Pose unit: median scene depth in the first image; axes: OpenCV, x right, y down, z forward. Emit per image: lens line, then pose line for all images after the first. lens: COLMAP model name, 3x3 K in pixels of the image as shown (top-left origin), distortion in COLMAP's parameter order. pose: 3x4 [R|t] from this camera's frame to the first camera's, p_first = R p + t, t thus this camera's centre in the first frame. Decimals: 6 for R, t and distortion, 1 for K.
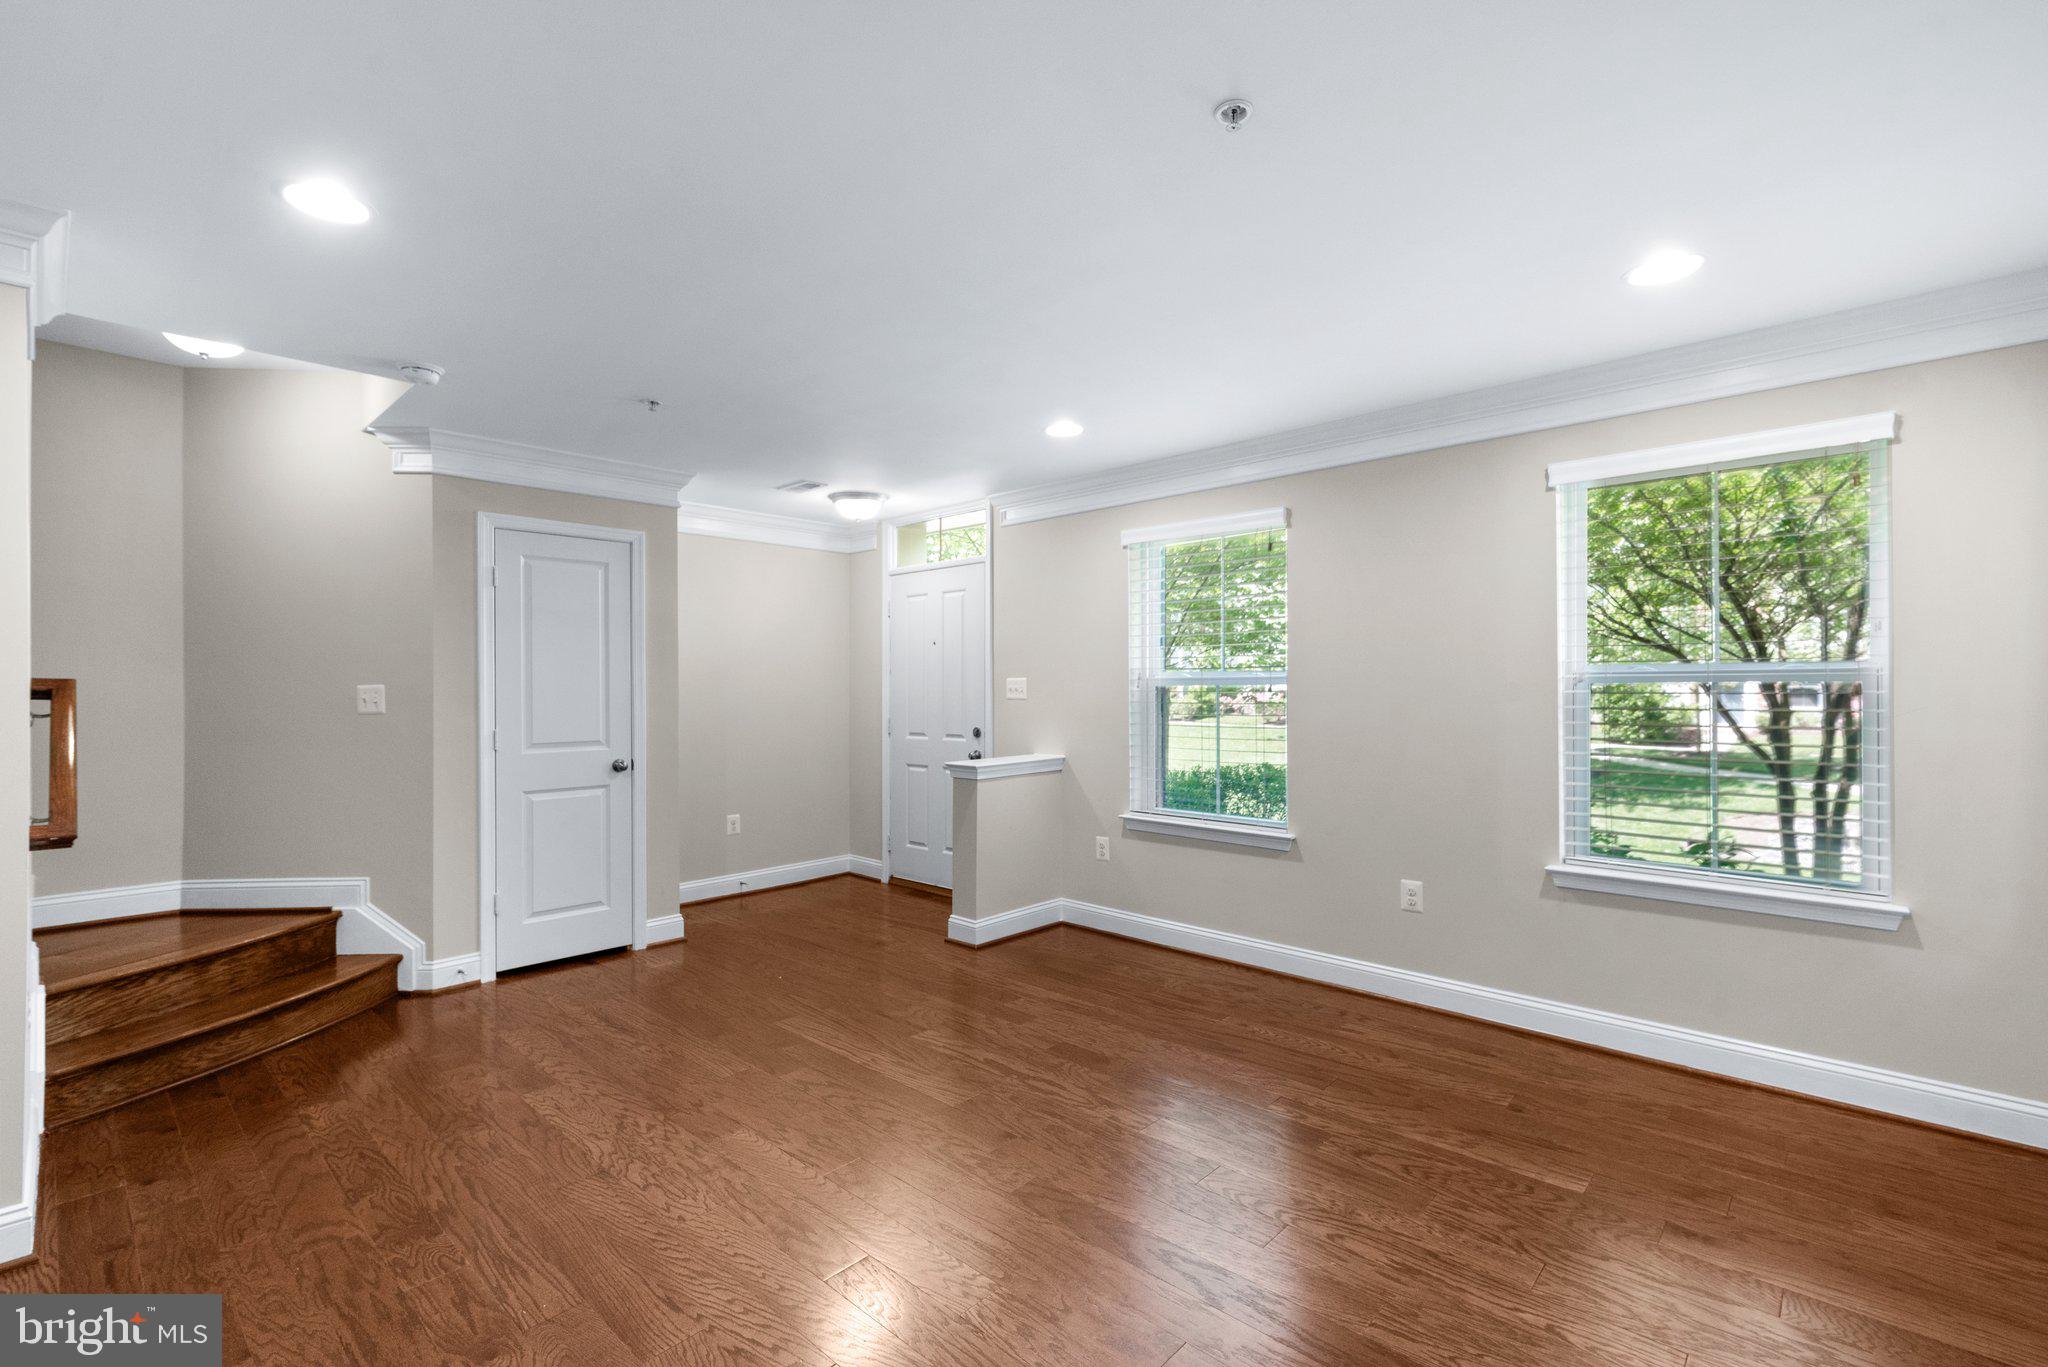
lens RADIAL K [[907.8, 0, 1028.2], [0, 907.8, 688.6], [0, 0, 1]] dist [0.004617, -0.001897]
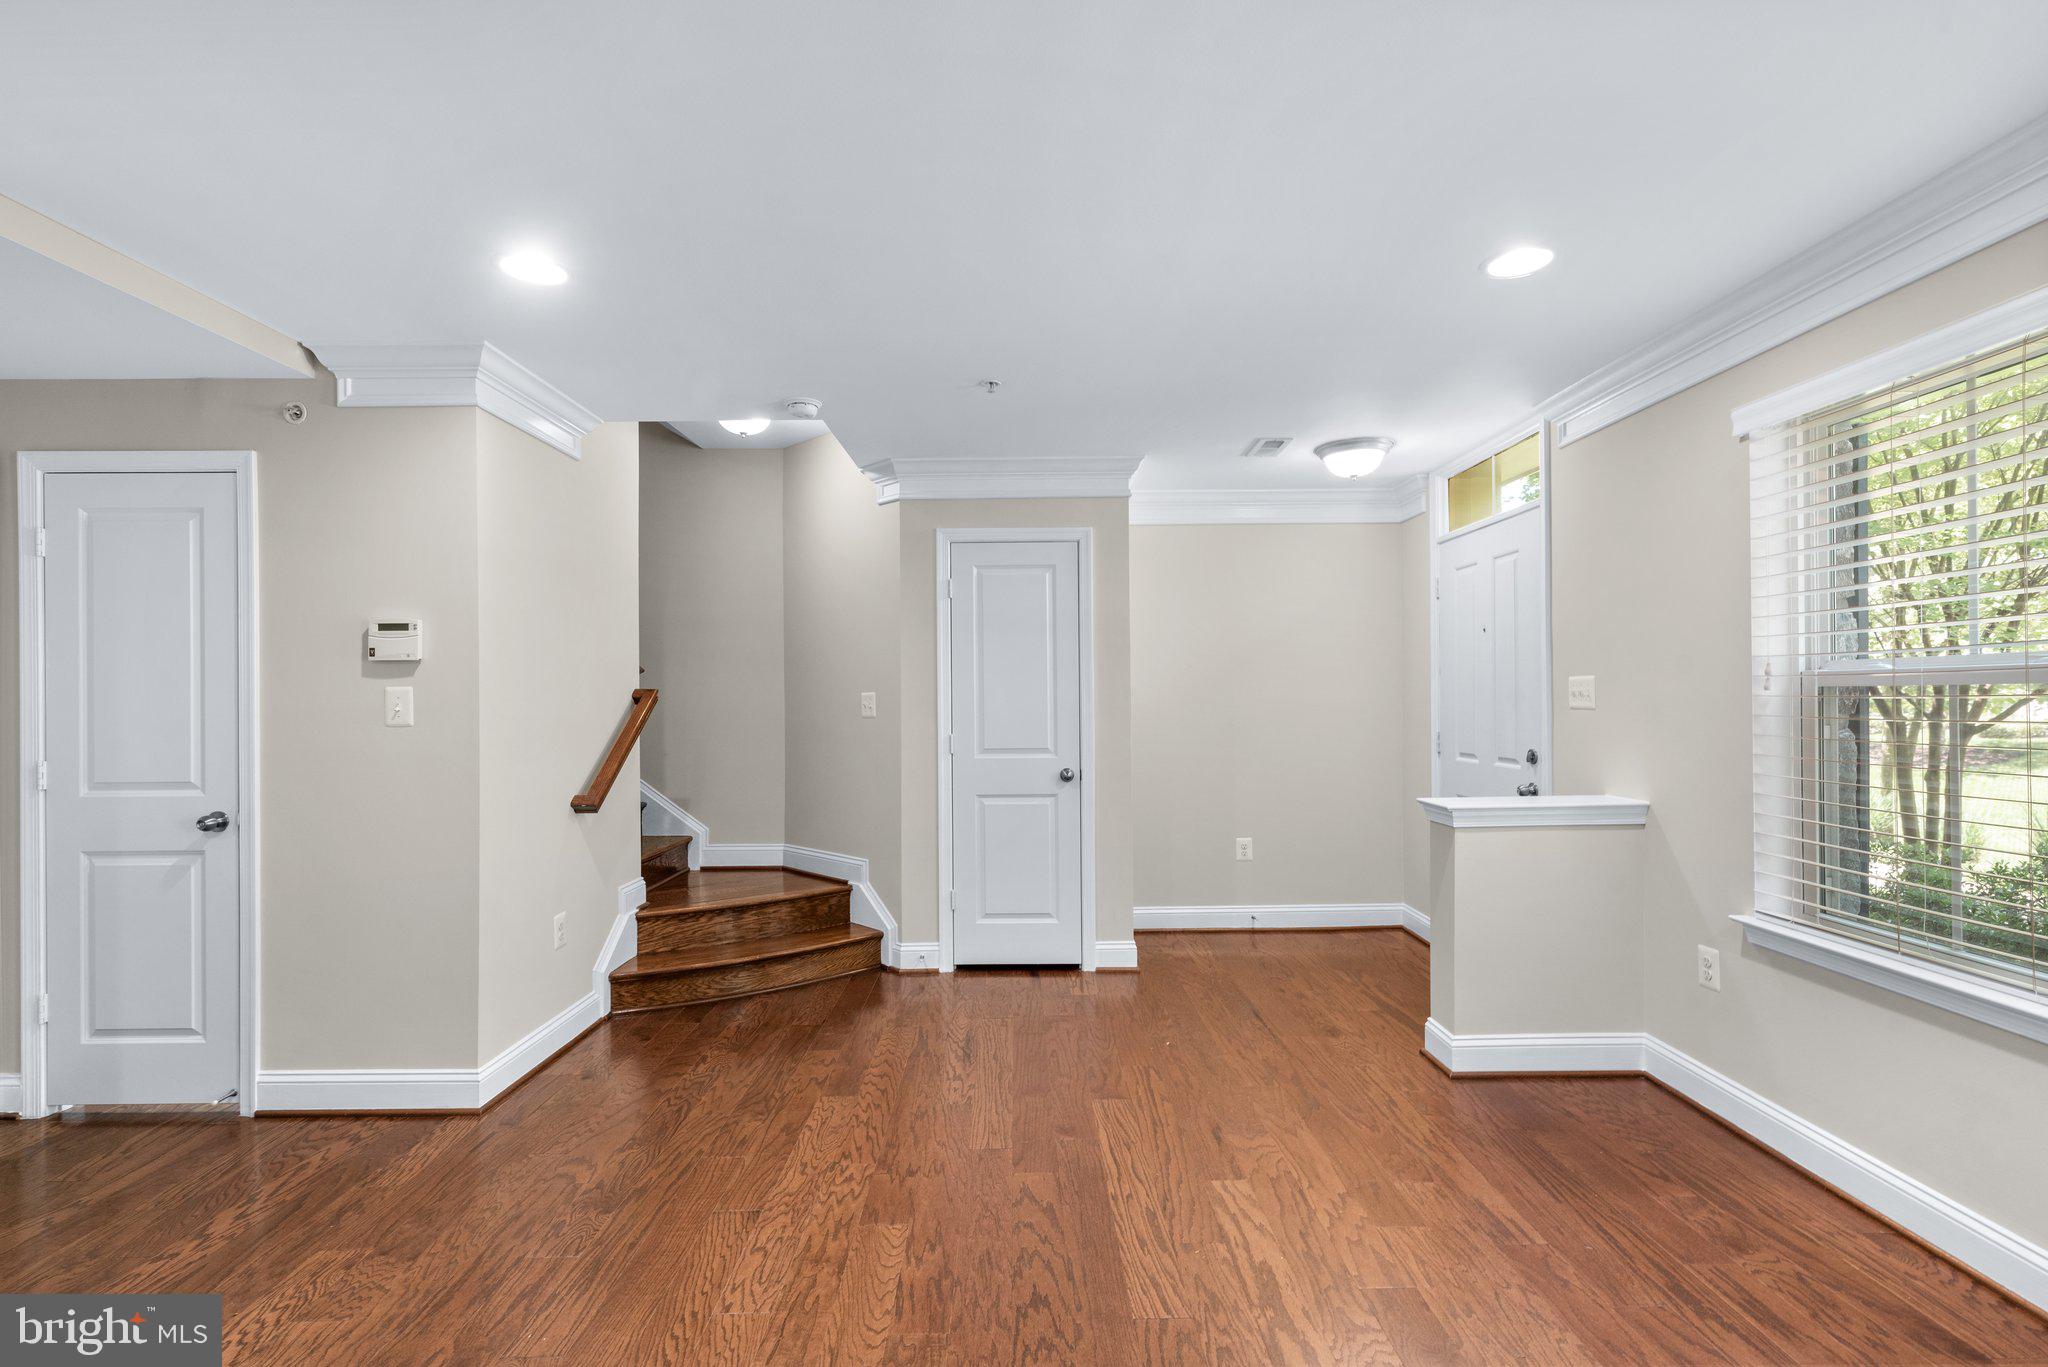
lens RADIAL K [[918.9, 0, 1028.9], [0, 918.9, 692.7], [0, 0, 1]] dist [0.001146, -0.000385]
pose [[0.687663, -0.005312, -0.726010, 0.262223], [0.003870, 0.999986, -0.003651, 0.001715], [0.726019, -0.000299, 0.687674, 0.351867]]
